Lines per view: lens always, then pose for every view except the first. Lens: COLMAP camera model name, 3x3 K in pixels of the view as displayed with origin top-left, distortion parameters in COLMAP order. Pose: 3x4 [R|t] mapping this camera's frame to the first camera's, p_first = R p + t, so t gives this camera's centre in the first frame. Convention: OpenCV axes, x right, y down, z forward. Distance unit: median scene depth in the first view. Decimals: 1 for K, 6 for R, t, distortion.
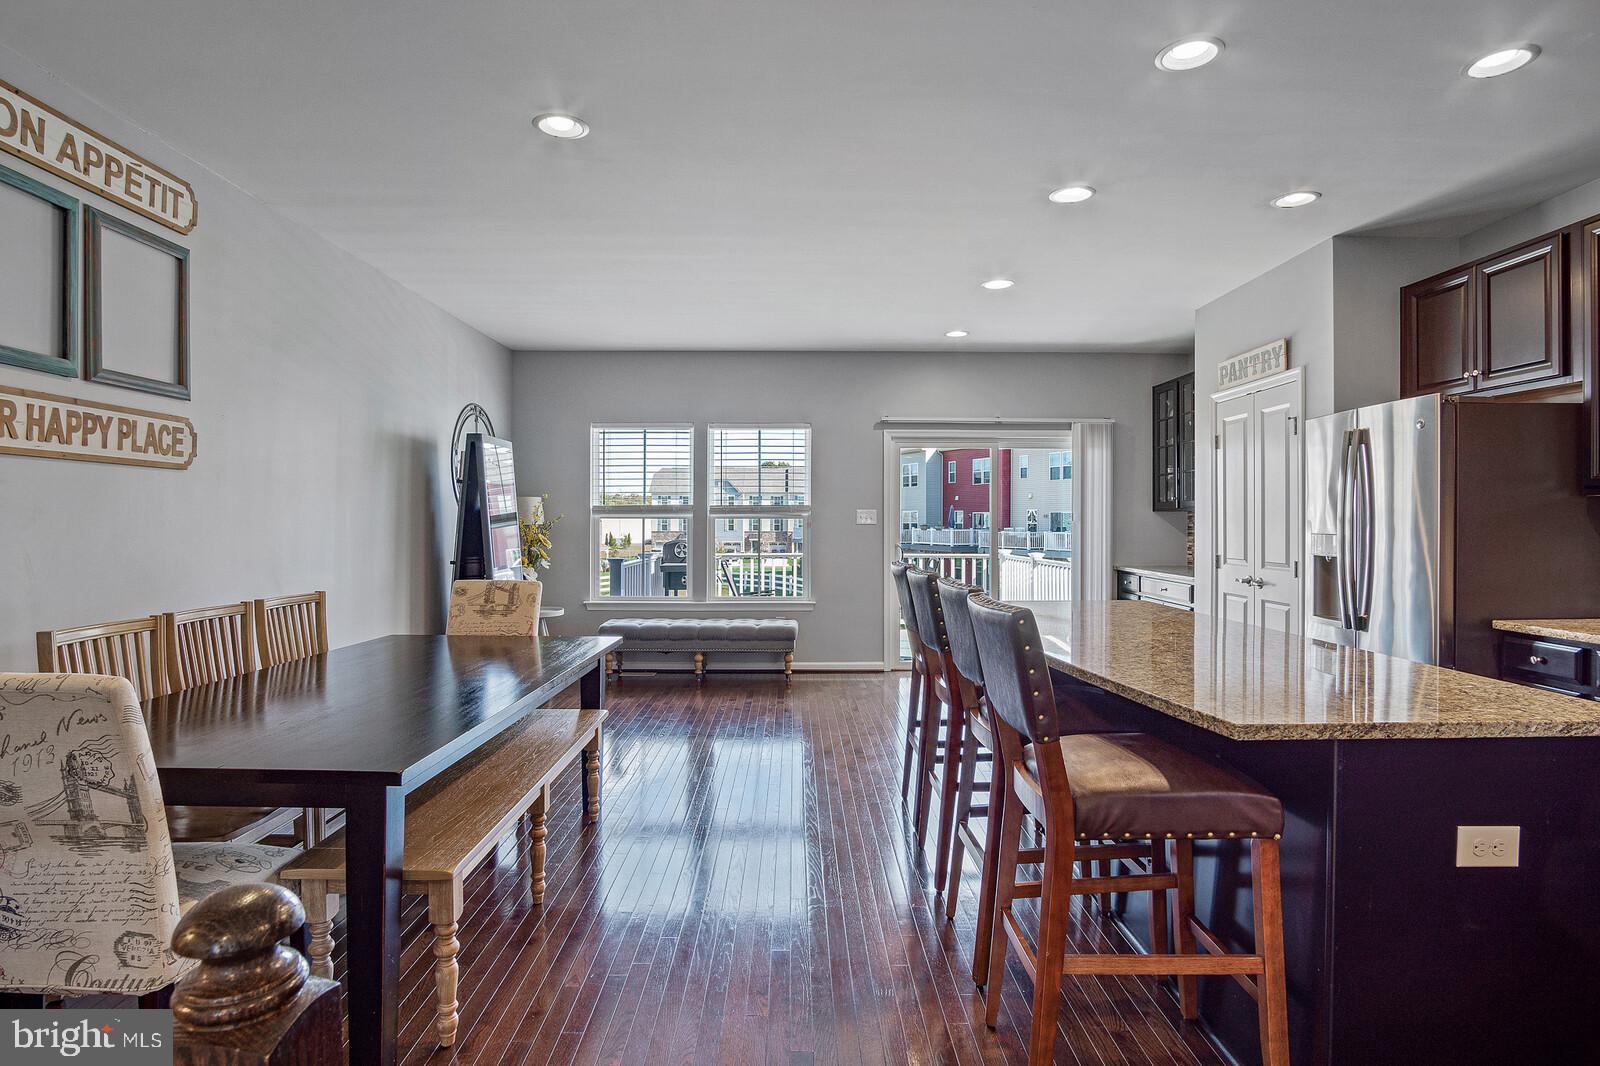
lens RADIAL K [[875.3, 0, 808.8], [0, 875.3, 524.4], [0, 0, 1]] dist [-0.002202, -0.003930]
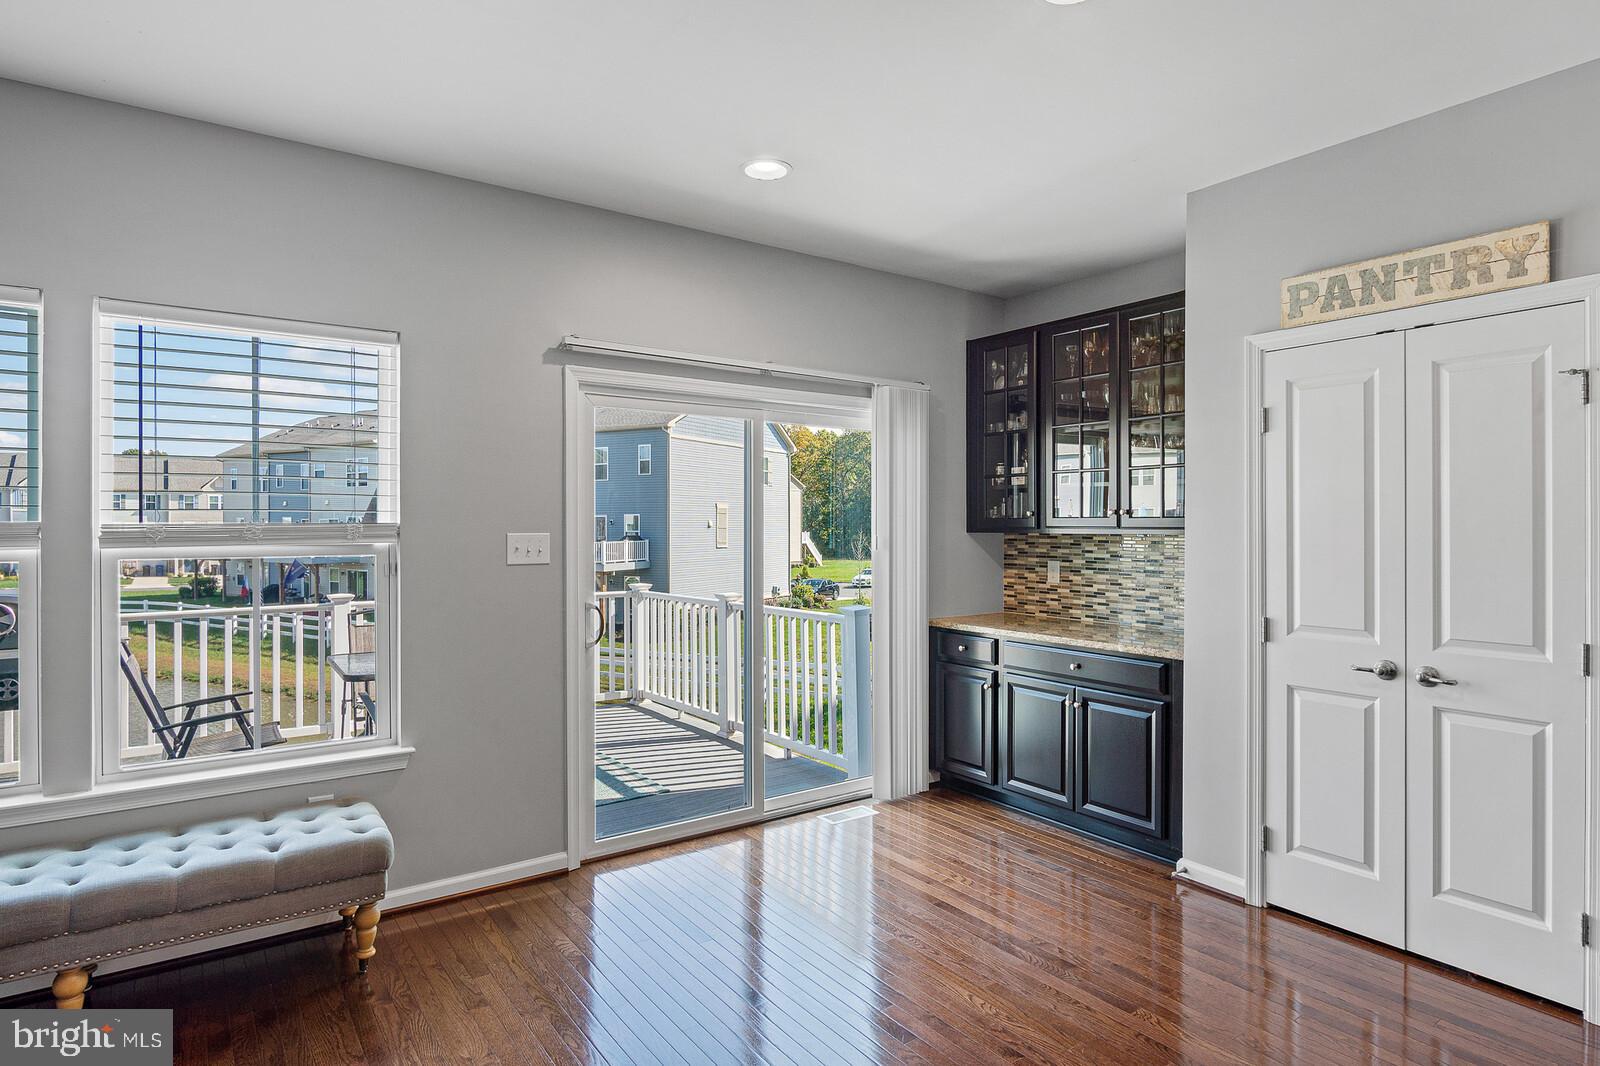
lens RADIAL K [[875.3, 0, 799.2], [0, 875.3, 526.8], [0, 0, 1]] dist [-0.002202, -0.003930]
pose [[0.820617, -0.002954, 0.571471, -0.134493], [0.004063, 0.999992, -0.000666, -0.031379], [-0.571465, 0.002869, 0.820622, 0.876234]]
